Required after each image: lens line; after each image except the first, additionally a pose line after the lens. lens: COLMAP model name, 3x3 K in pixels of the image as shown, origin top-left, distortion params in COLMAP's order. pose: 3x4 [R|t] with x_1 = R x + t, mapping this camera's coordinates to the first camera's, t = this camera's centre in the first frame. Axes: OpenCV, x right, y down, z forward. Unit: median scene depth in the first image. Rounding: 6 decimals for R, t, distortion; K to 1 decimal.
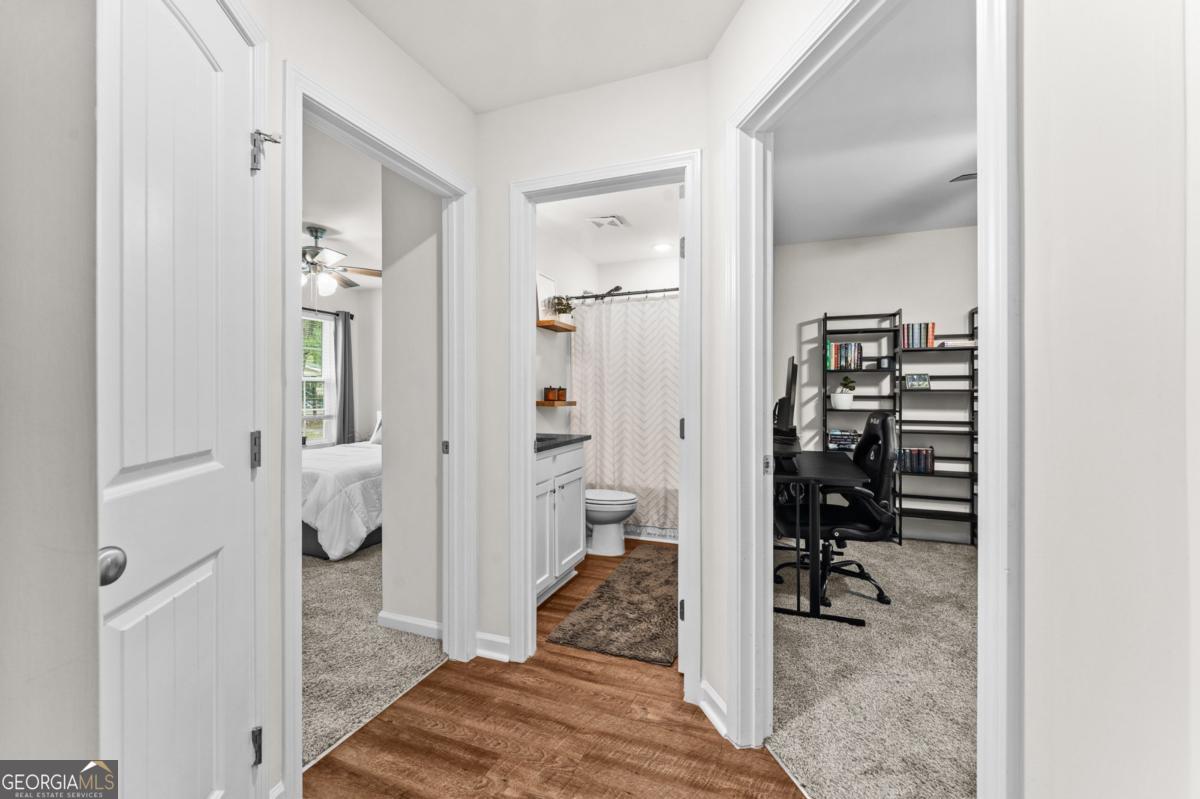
lens RADIAL K [[482.1, 0, 602.7], [0, 482.1, 394.6], [0, 0, 1]] dist [0.001916, -0.000879]
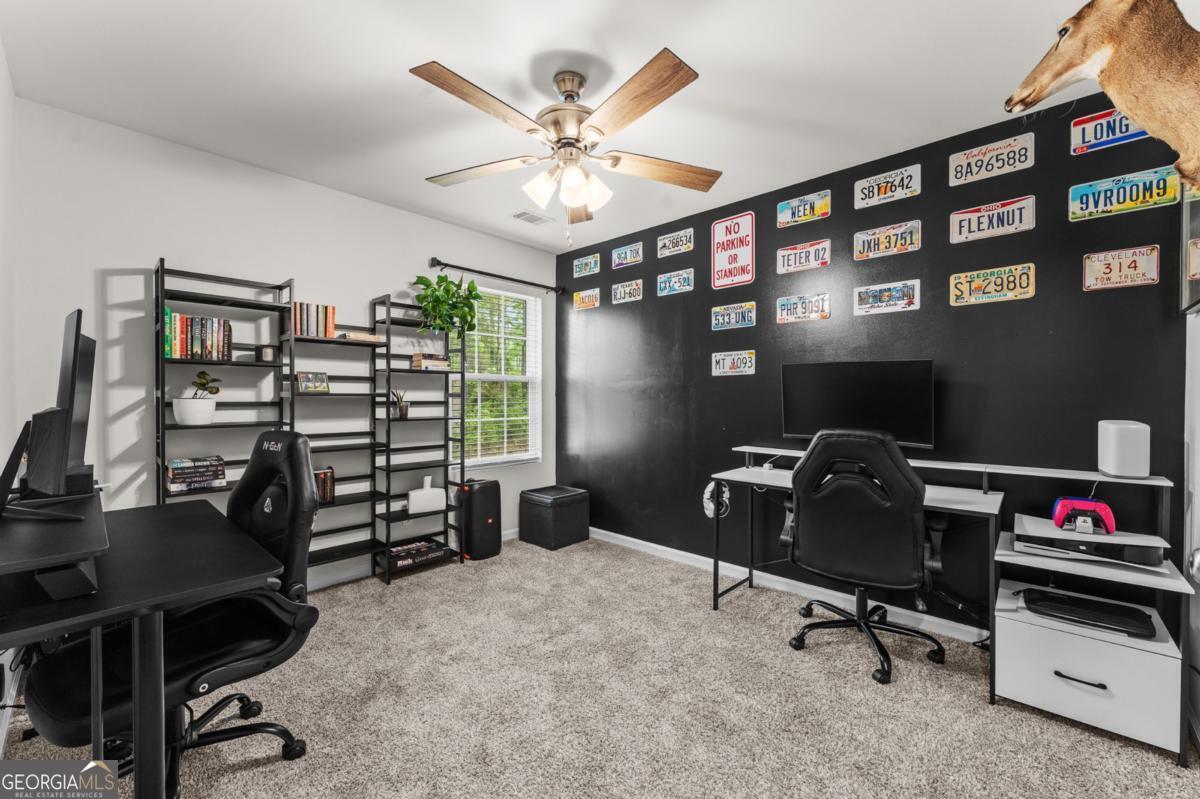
lens RADIAL K [[482.1, 0, 604.4], [0, 482.1, 398.1], [0, 0, 1]] dist [0.001916, -0.000879]
pose [[0.370492, -0.002476, 0.928832, 0.128348], [0.004176, 0.999991, 0.001000, -0.001801], [-0.928826, 0.003508, 0.370499, 0.310014]]
